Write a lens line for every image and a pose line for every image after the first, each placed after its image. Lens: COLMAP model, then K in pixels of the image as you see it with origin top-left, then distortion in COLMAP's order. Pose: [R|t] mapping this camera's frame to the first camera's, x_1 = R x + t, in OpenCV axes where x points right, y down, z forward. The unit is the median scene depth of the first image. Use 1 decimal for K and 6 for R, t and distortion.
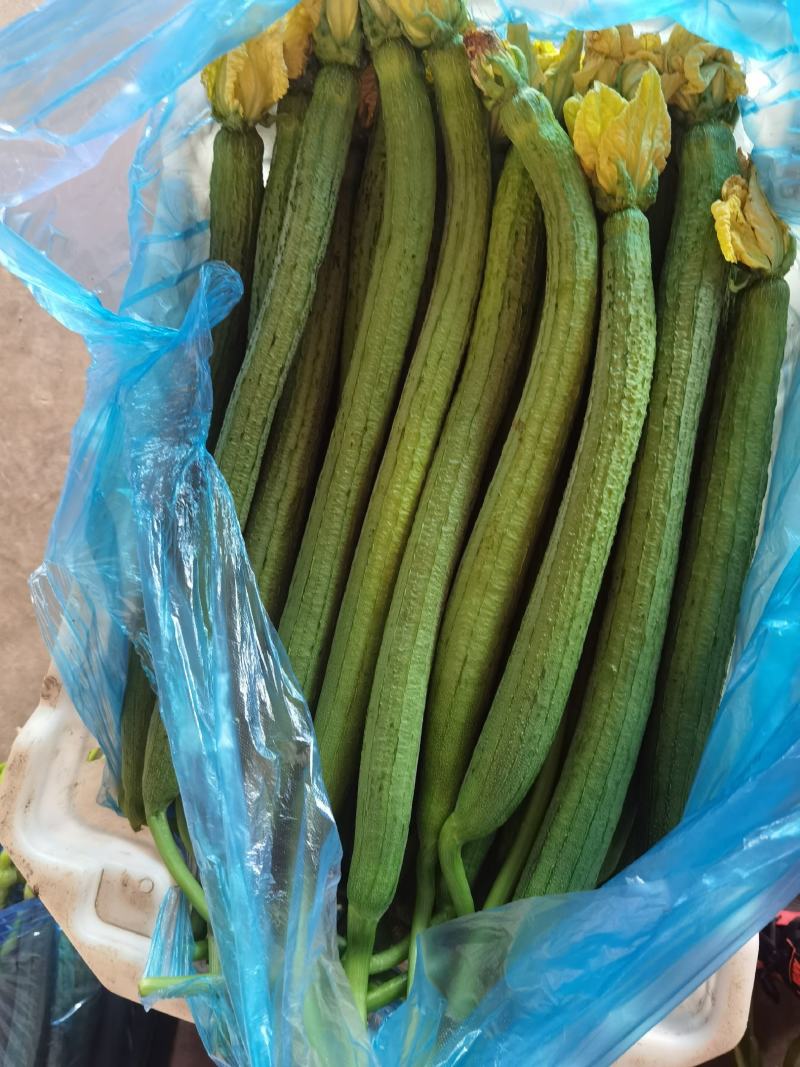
lens RADIAL K [[804.0, 0, 400.0], [0, 804.0, 533.5], [0, 0, 1]] dist [0.003789, -0.053234]
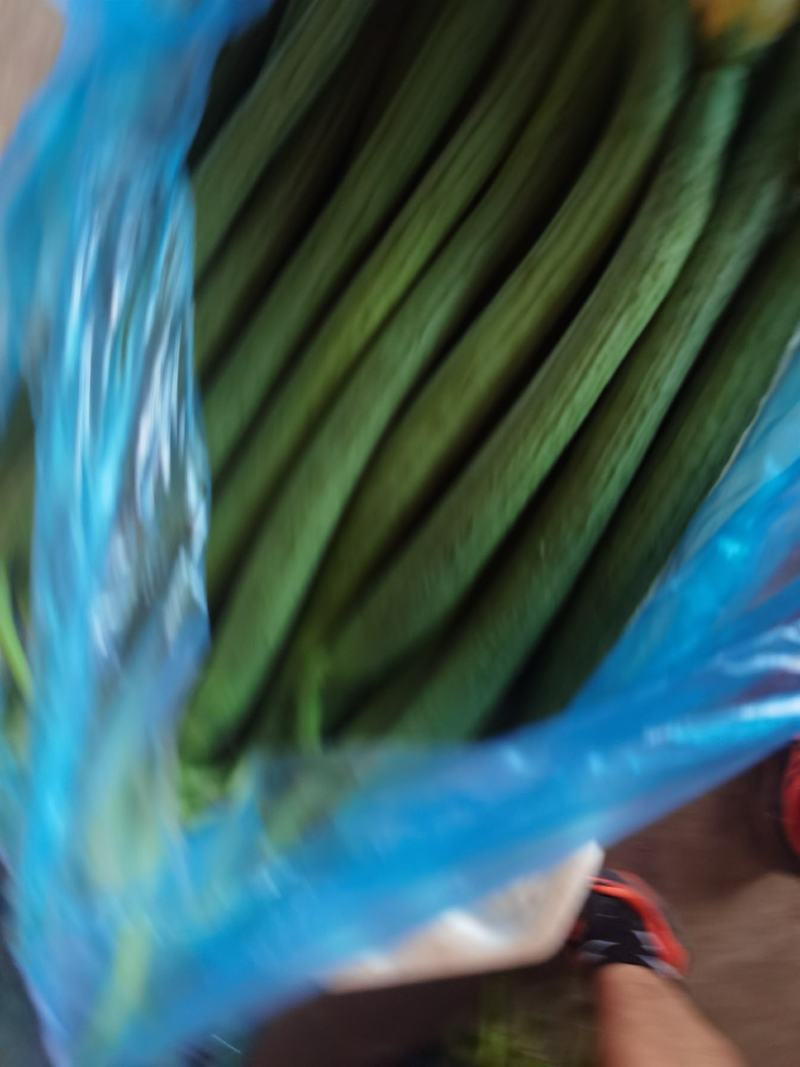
lens RADIAL K [[804.0, 0, 400.0], [0, 804.0, 533.5], [0, 0, 1]] dist [0.003789, -0.053234]
pose [[0.944209, 0.301423, 0.132714, -0.017484], [-0.313648, 0.945892, 0.083153, 0.126160], [-0.100469, -0.120139, 0.987660, 0.103090]]
